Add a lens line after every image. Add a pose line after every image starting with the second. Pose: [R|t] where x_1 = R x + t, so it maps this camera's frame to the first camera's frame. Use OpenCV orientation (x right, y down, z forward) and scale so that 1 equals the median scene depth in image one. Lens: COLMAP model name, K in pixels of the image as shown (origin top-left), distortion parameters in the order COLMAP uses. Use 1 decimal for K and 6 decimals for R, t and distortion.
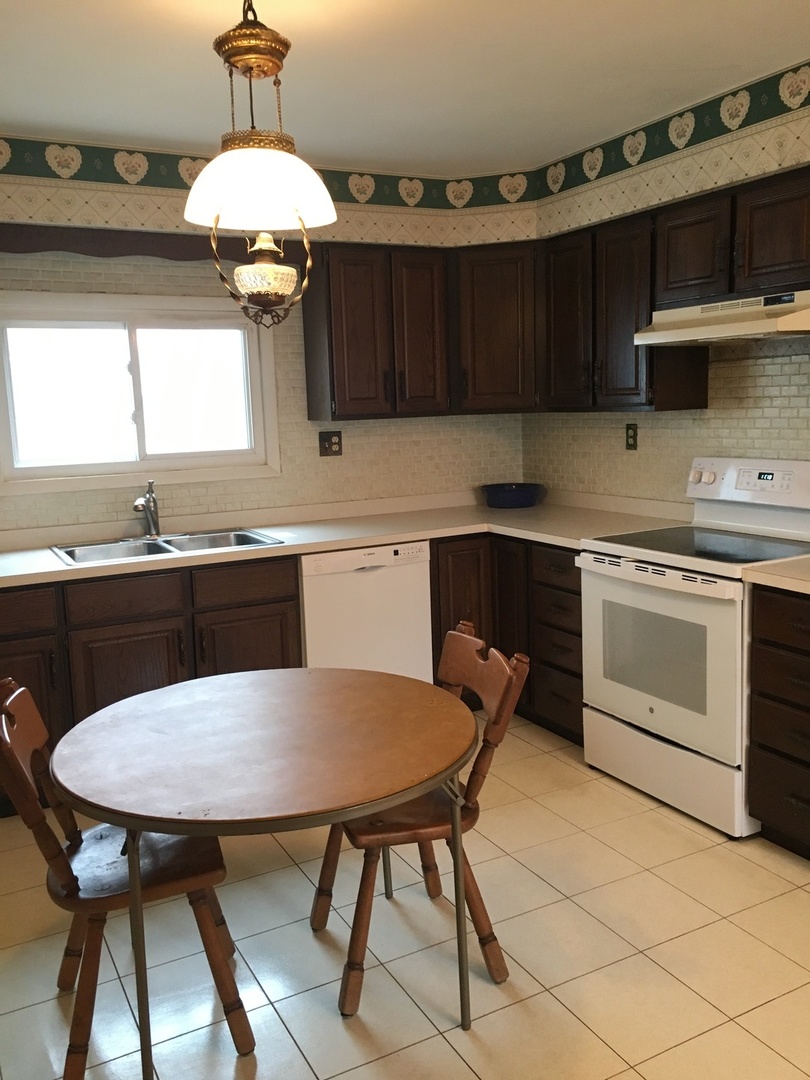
lens RADIAL K [[929.9, 0, 405.0], [0, 929.9, 540.0], [0, 0, 1]] dist [0.078542, -0.103470]
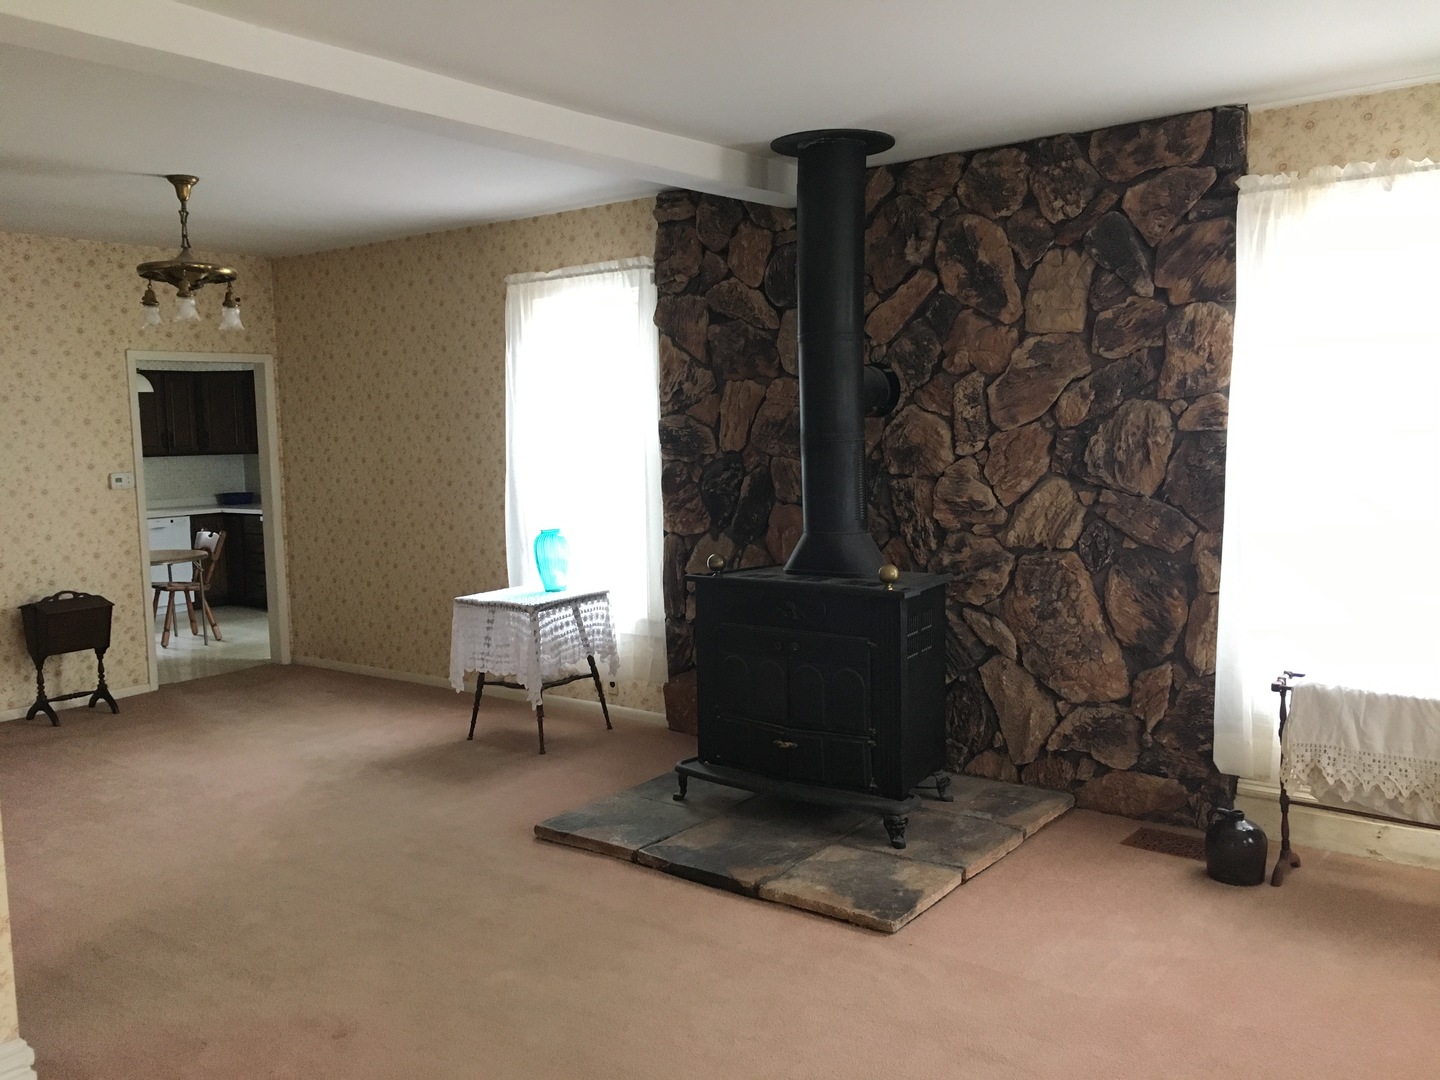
lens RADIAL K [[1239.8, 0, 720.0], [0, 1239.8, 540.0], [0, 0, 1]] dist [0.078542, -0.103470]
pose [[0.911451, -0.028583, 0.410415, -0.043271], [0.057180, 0.996702, -0.057572, 0.276603], [-0.407416, 0.075942, 0.910080, -1.960802]]
